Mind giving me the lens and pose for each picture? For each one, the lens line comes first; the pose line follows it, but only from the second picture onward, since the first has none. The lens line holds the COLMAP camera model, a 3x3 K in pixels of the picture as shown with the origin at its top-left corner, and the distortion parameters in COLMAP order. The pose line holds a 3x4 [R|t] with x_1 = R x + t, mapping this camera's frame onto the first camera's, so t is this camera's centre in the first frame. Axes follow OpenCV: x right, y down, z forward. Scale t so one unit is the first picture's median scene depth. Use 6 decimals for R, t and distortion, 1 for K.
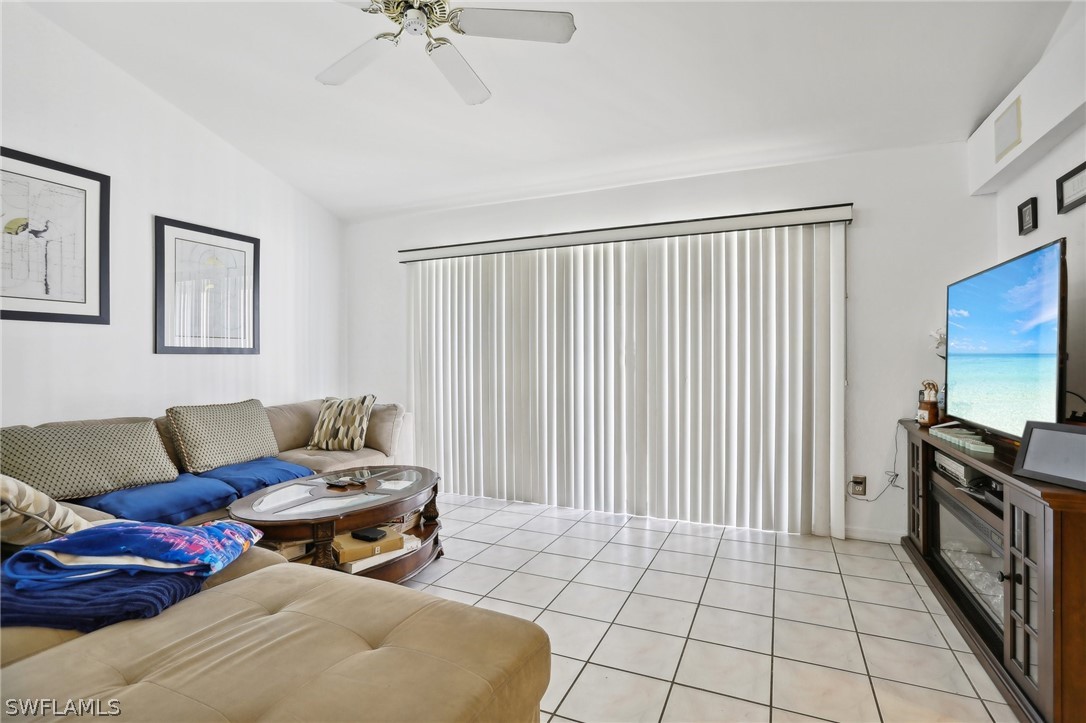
lens RADIAL K [[532.6, 0, 545.7], [0, 532.6, 358.9], [0, 0, 1]] dist [-0.046780, 0.034414]
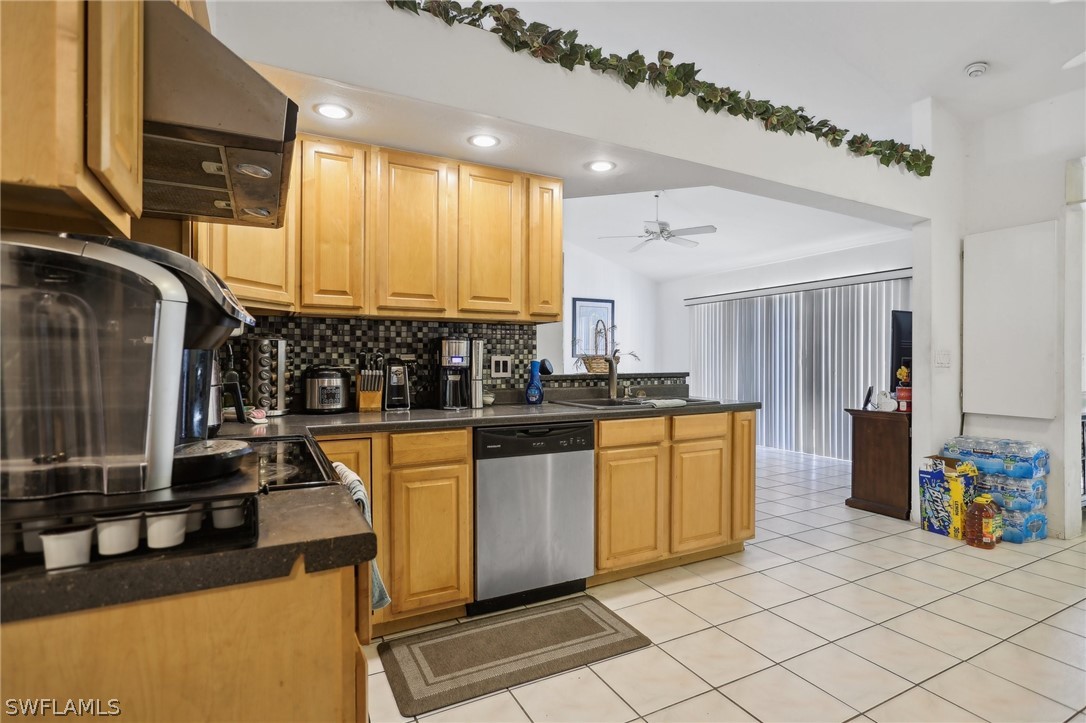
lens RADIAL K [[532.6, 0, 545.7], [0, 532.6, 358.9], [0, 0, 1]] dist [-0.046780, 0.034414]
pose [[0.788711, 0.001690, -0.614762, 0.534388], [-0.000389, 0.999997, 0.002249, -0.009219], [0.614764, -0.001535, 0.788709, -0.818900]]
